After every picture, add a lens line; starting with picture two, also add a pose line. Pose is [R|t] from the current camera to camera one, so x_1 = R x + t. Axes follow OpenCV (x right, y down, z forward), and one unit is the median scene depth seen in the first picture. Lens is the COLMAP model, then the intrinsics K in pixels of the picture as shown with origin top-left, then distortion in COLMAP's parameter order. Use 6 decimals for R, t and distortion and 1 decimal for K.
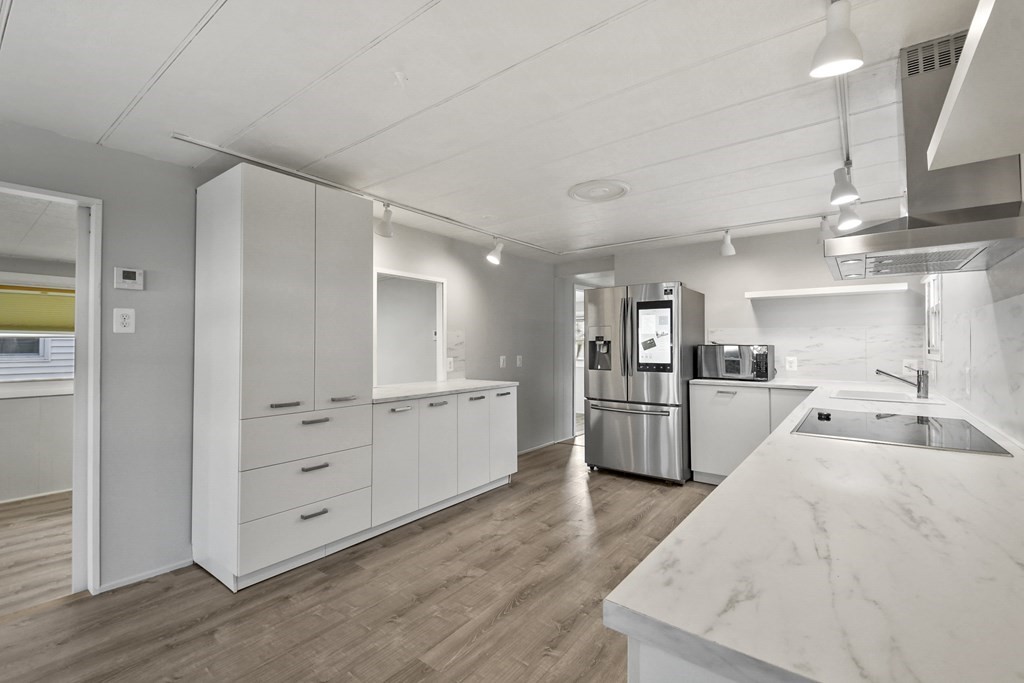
lens RADIAL K [[451.6, 0, 503.0], [0, 451.6, 328.9], [0, 0, 1]] dist [0.017260, -0.003980]
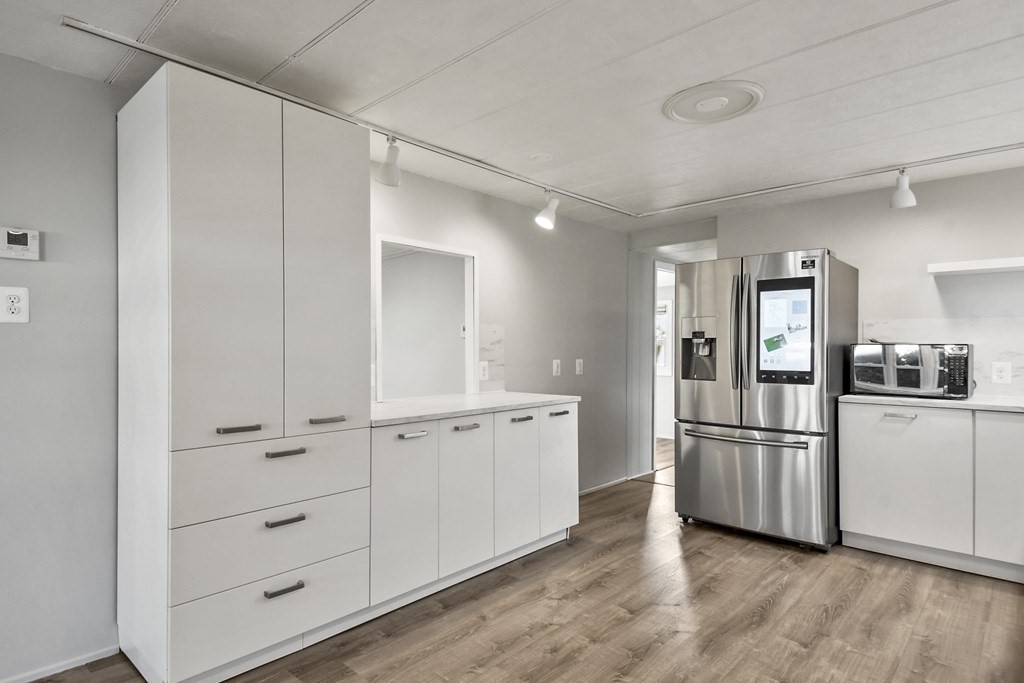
lens RADIAL K [[562.5, 0, 509.6], [0, 562.5, 340.0], [0, 0, 1]] dist [0.031608, -0.000141]
pose [[0.997339, 0.001379, -0.072886, -0.014071], [0.000230, 0.999757, 0.022055, 0.012634], [0.072899, -0.022013, 0.997096, 0.144220]]
